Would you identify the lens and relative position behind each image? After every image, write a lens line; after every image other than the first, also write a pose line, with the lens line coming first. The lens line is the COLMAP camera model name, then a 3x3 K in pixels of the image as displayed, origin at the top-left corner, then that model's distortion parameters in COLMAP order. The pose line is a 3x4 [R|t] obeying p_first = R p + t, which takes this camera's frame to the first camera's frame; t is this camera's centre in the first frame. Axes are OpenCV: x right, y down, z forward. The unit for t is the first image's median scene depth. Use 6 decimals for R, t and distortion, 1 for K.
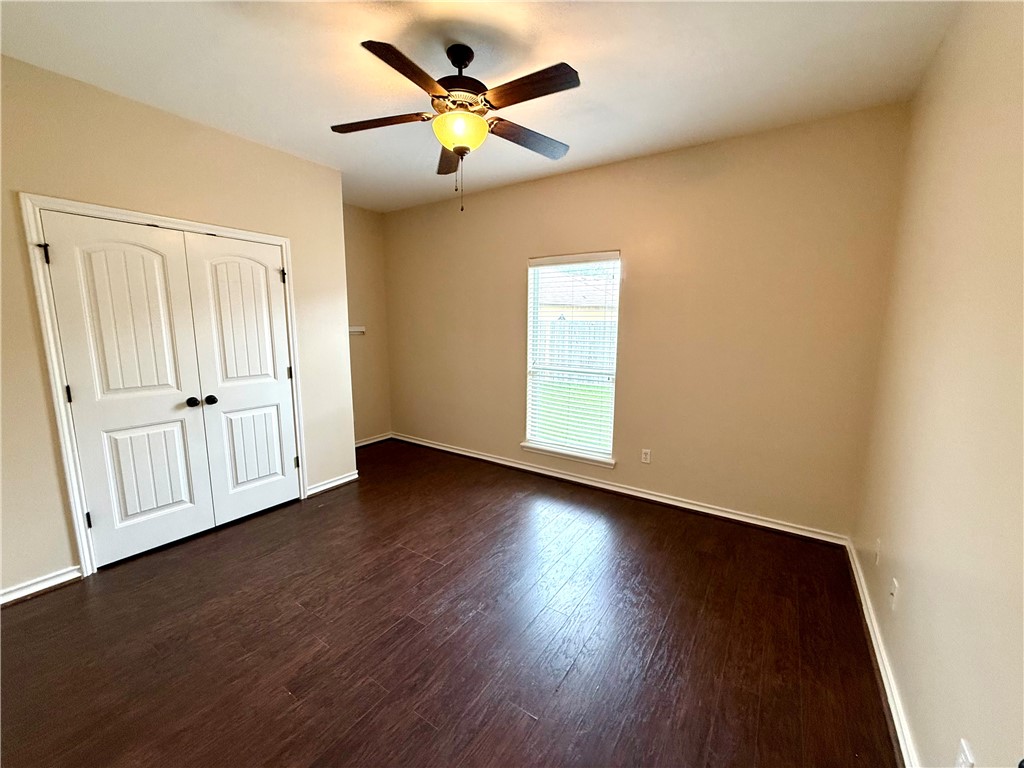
lens RADIAL K [[409.4, 0, 510.6], [0, 409.4, 384.3], [0, 0, 1]] dist [-0.000633, -0.000152]
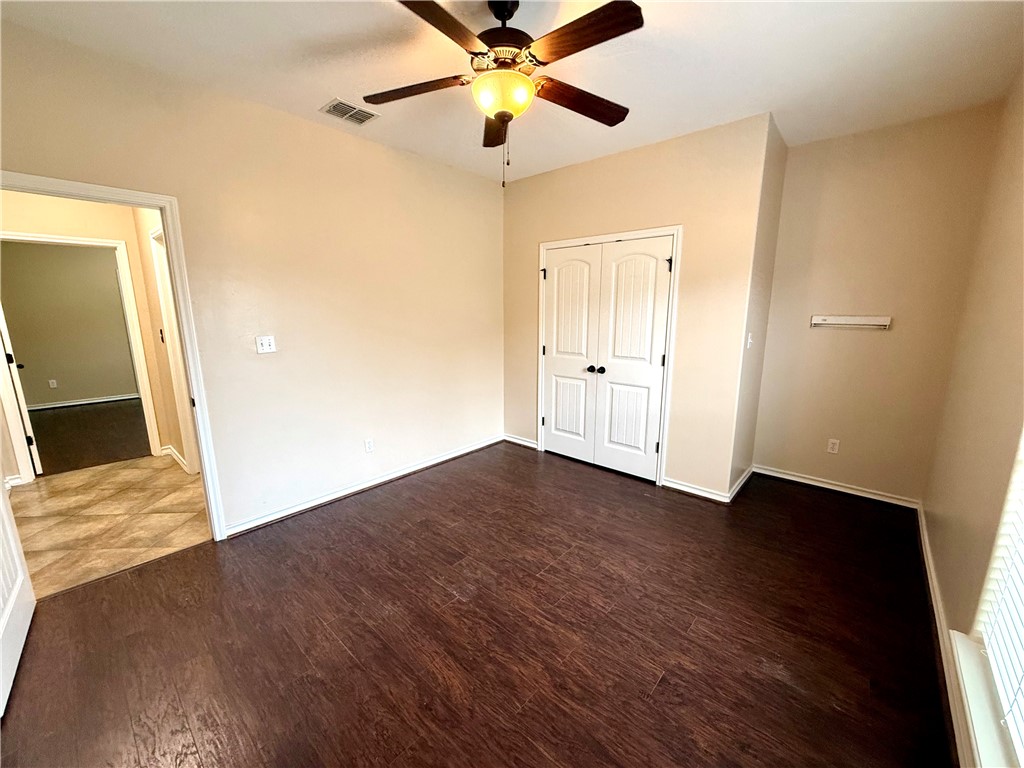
lens RADIAL K [[409.4, 0, 510.6], [0, 409.4, 384.3], [0, 0, 1]] dist [-0.000633, -0.000152]
pose [[-0.139881, 0.178361, -0.973972, 0.555684], [-0.146936, 0.969013, 0.198555, -0.125975], [0.979205, 0.170886, -0.109339, 0.799108]]
